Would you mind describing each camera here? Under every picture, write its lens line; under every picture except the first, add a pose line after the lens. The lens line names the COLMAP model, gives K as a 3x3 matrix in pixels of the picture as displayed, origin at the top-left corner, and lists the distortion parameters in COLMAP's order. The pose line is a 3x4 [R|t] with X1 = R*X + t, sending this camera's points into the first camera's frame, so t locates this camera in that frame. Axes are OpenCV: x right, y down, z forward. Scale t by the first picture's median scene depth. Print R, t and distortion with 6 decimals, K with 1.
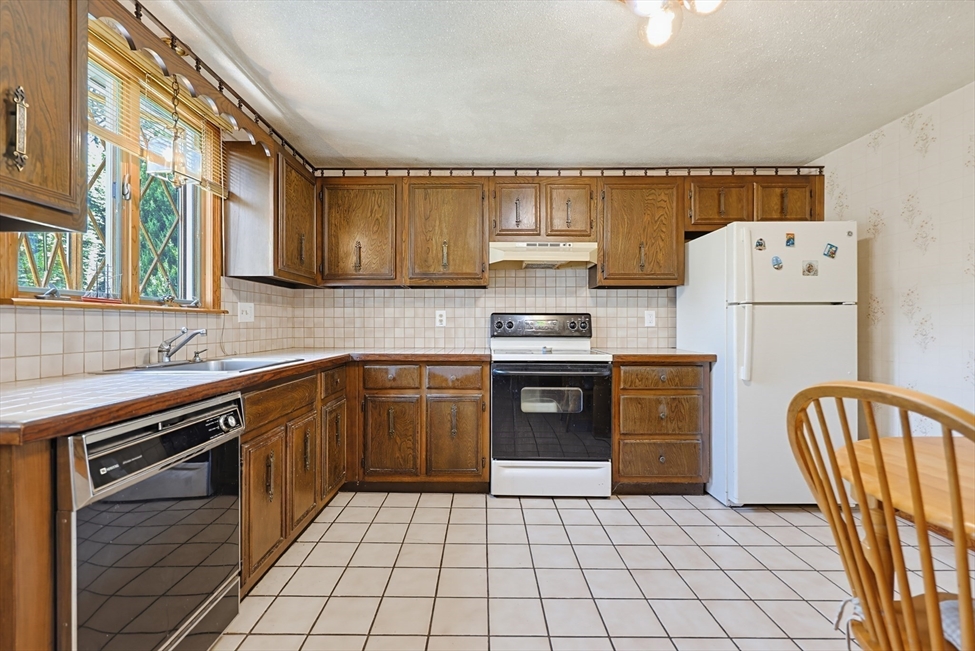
lens RADIAL K [[436.0, 0, 487.5], [0, 436.0, 325.5], [0, 0, 1]] dist [-0.000244, -0.000148]
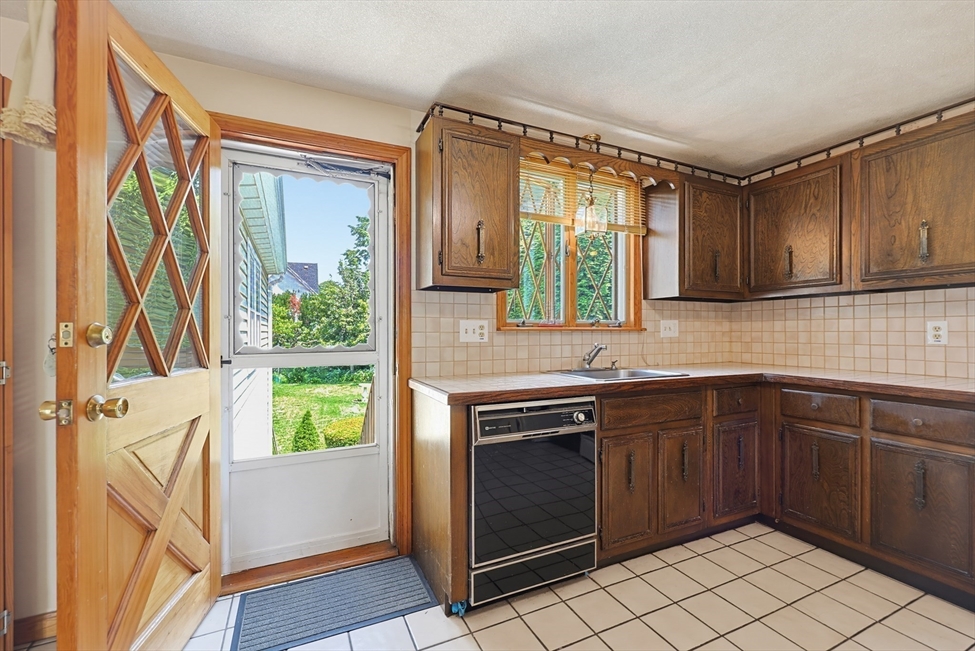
lens RADIAL K [[436.0, 0, 487.5], [0, 436.0, 325.5], [0, 0, 1]] dist [-0.000244, -0.000148]
pose [[0.407229, -0.011585, -0.913252, 0.280039], [0.000796, 0.999924, -0.012329, -0.024160], [0.913326, 0.004294, 0.407207, 0.102590]]
